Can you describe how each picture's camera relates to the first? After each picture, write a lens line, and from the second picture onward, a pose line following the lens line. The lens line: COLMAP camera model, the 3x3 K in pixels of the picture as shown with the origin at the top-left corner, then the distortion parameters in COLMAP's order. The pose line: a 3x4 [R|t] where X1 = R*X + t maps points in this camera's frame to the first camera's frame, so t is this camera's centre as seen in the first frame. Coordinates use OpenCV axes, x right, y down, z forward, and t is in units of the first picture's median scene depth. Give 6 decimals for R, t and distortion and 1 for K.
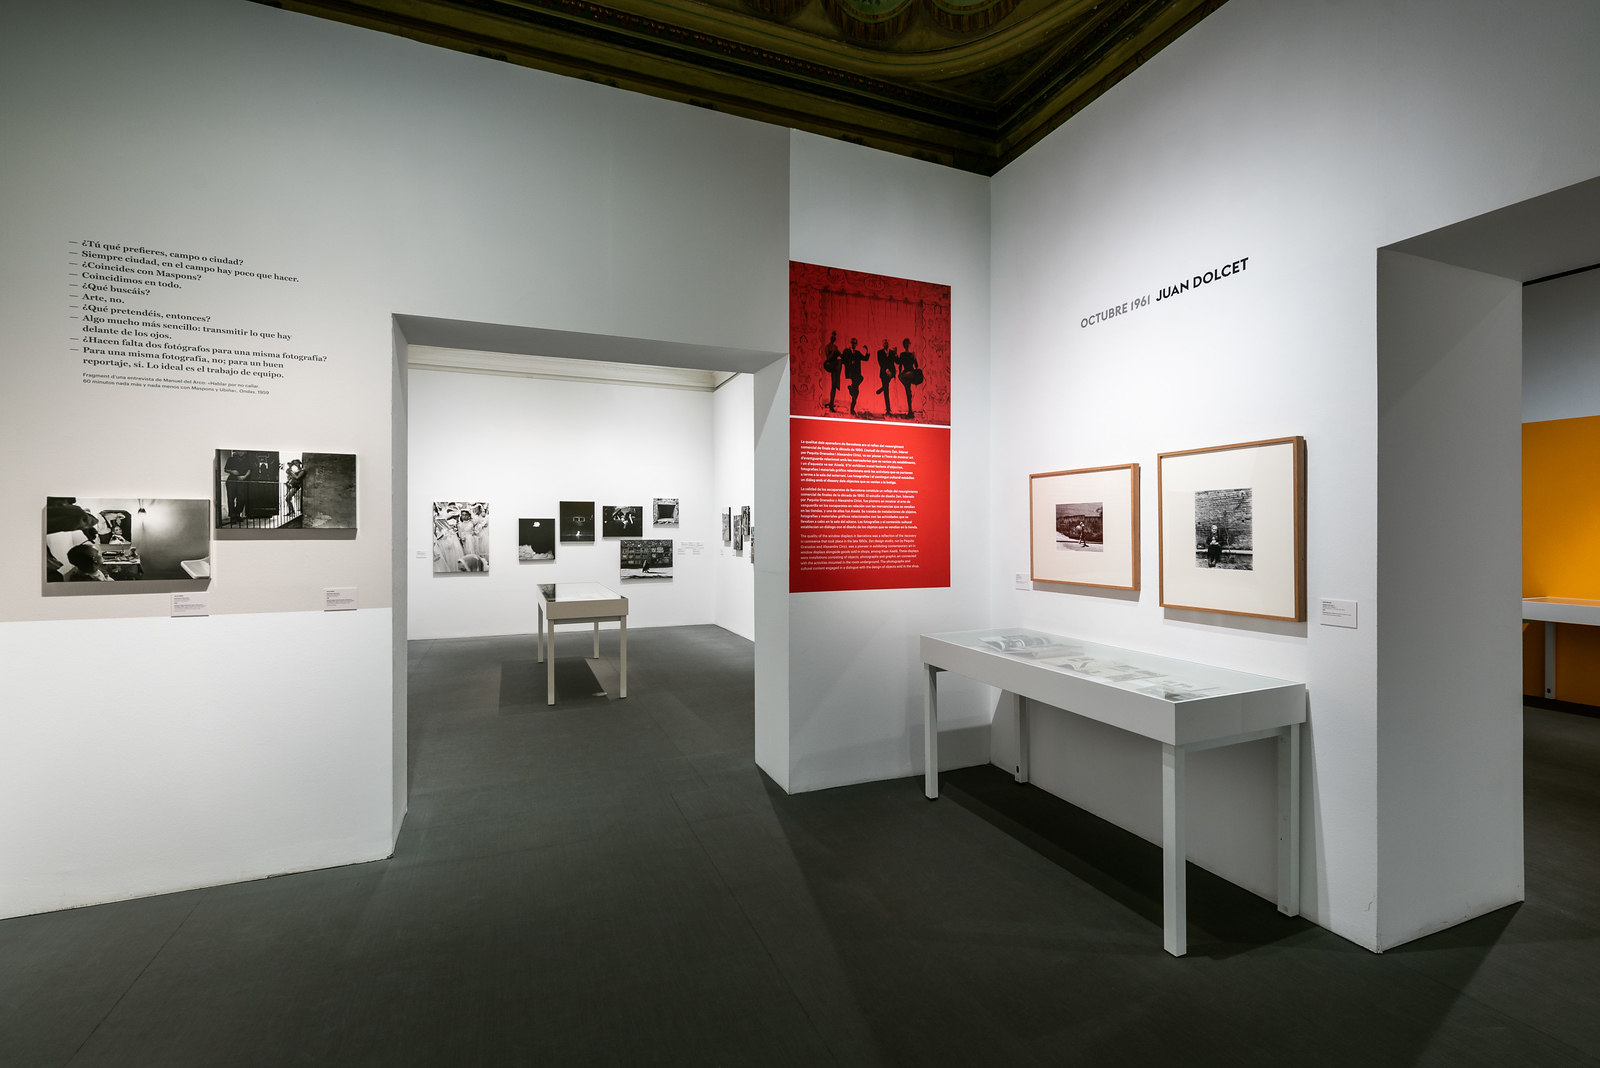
lens RADIAL K [[723.6, 0, 805.5], [0, 723.6, 533.4], [0, 0, 1]] dist [0.027526, -0.006792]
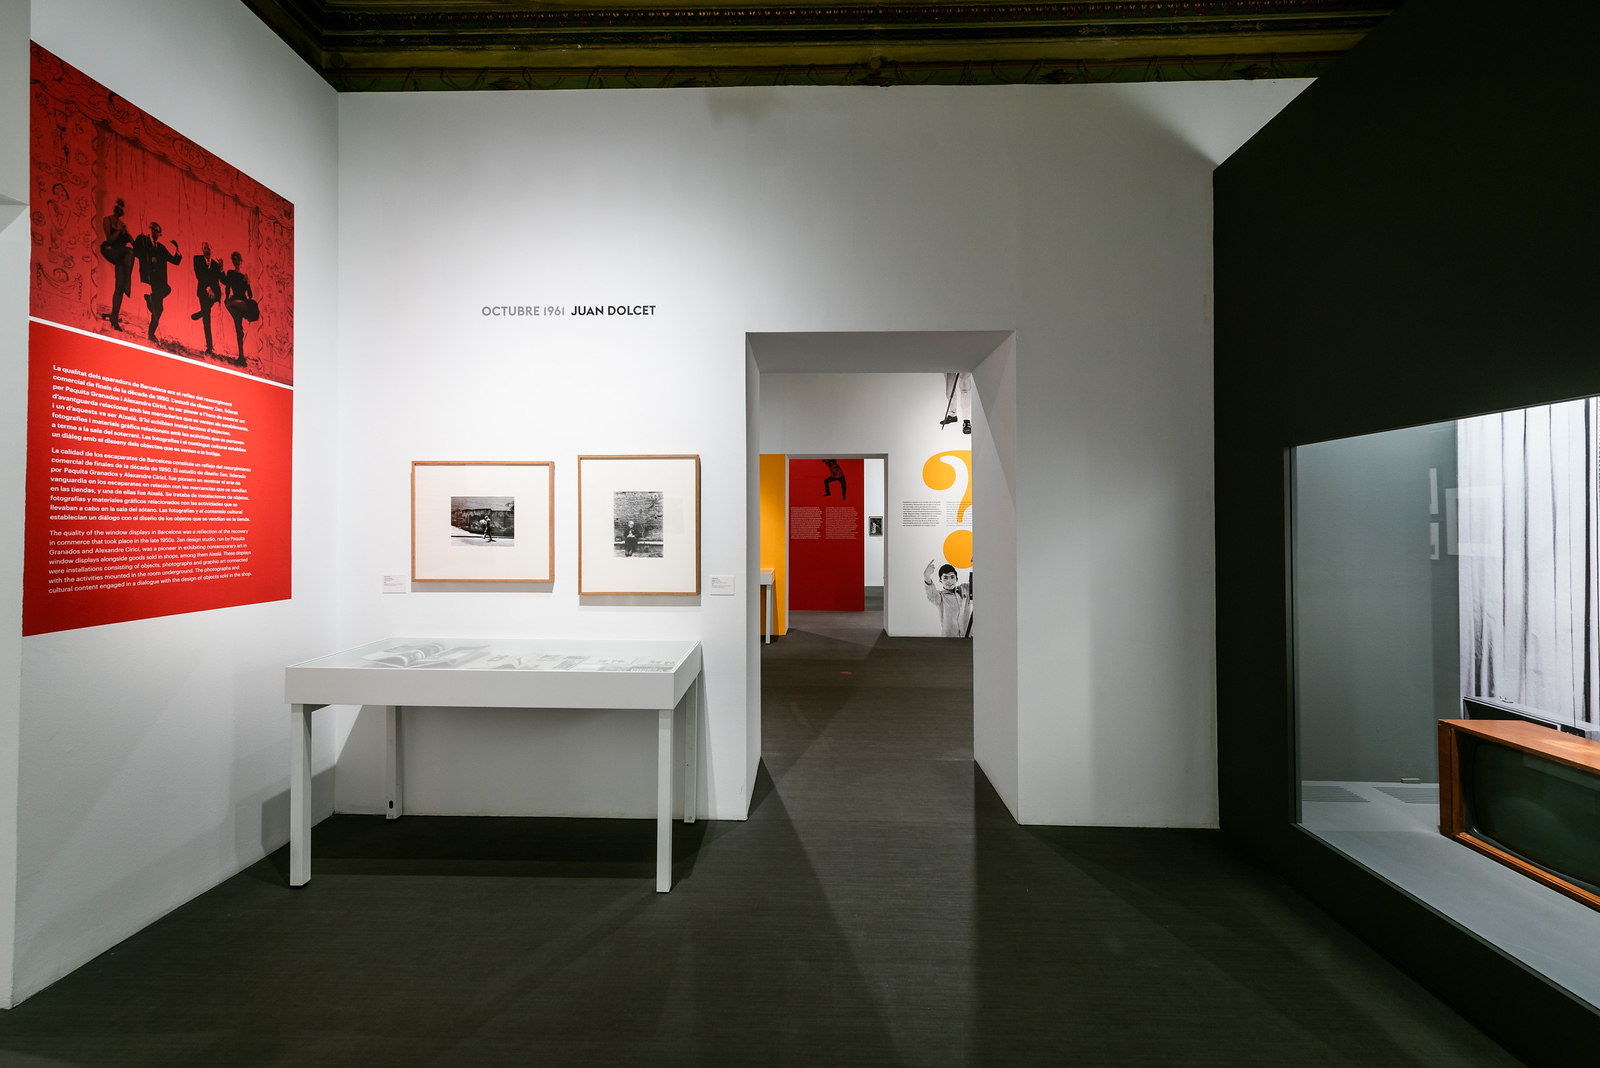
lens RADIAL K [[675.0, 0, 818.3], [0, 675.0, 516.9], [0, 0, 1]] dist [0.021407, -0.003886]
pose [[0.394986, 0.014328, 0.918575, -0.269338], [0.000327, 0.999876, -0.015737, -0.000356], [-0.918687, 0.006517, 0.394933, 0.237628]]
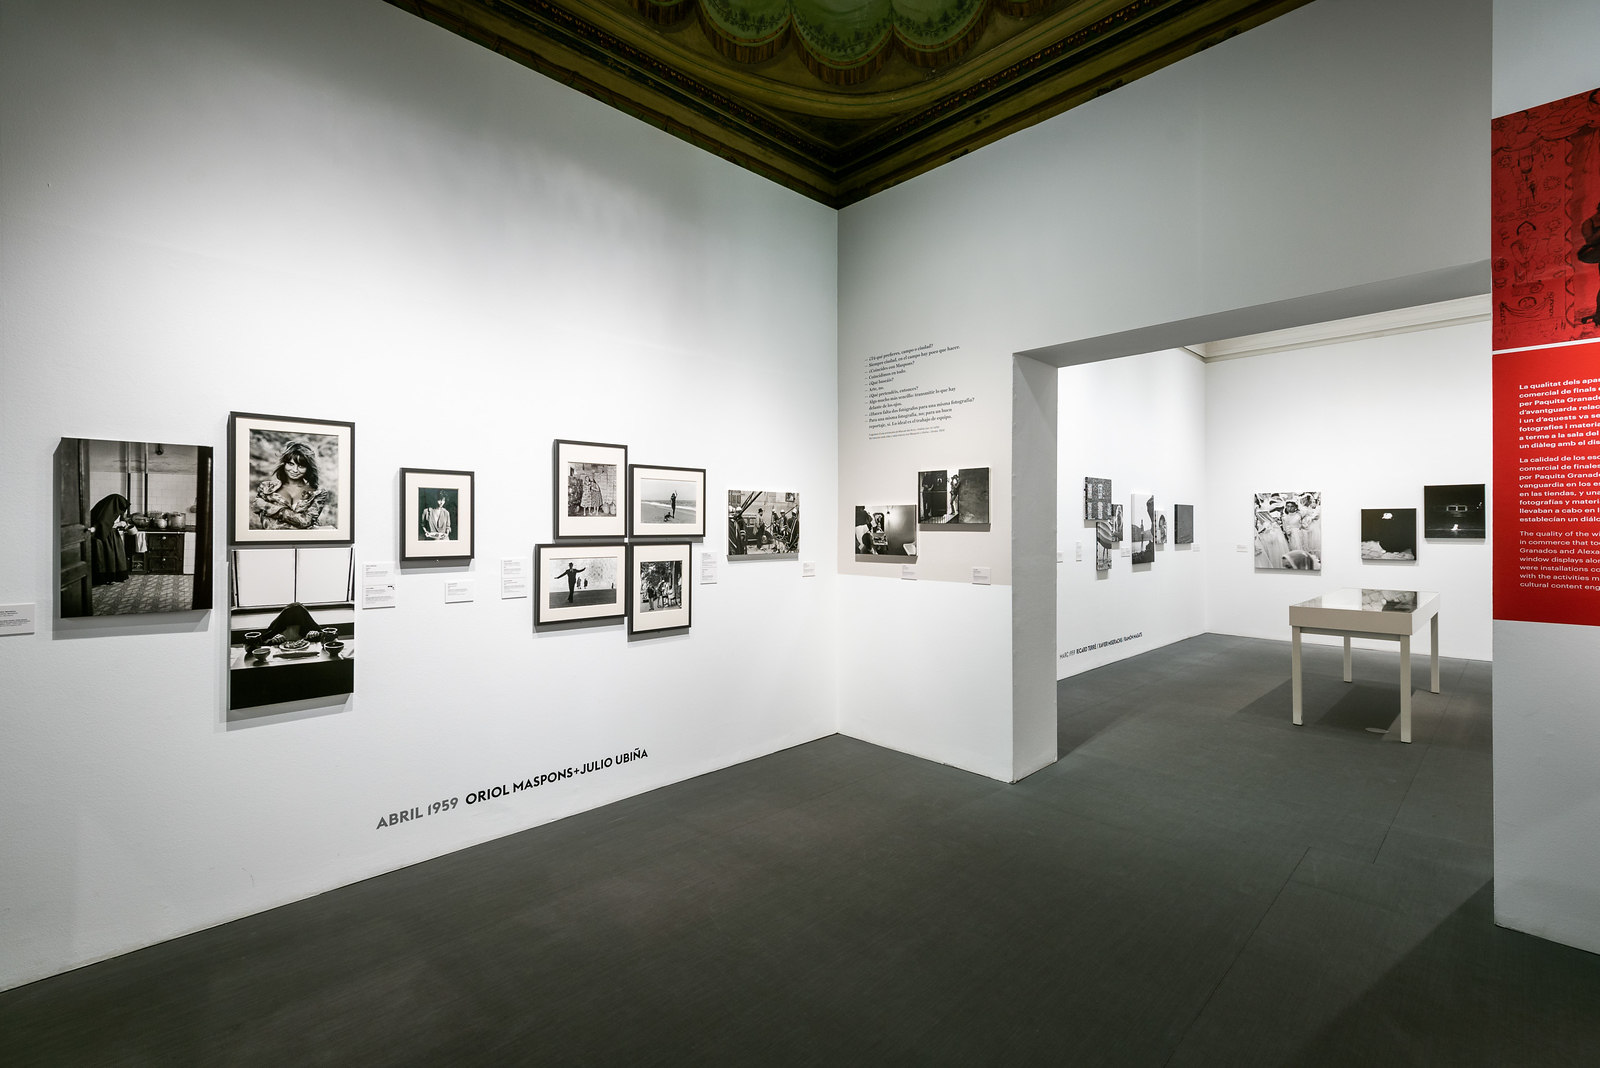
lens RADIAL K [[723.6, 0, 786.3], [0, 723.6, 524.6], [0, 0, 1]] dist [0.027526, -0.006792]
pose [[0.350287, 0.000776, -0.936642, 0.388976], [-0.002719, 0.999996, -0.000188, -0.002459], [0.936639, 0.002613, 0.350288, 0.159179]]
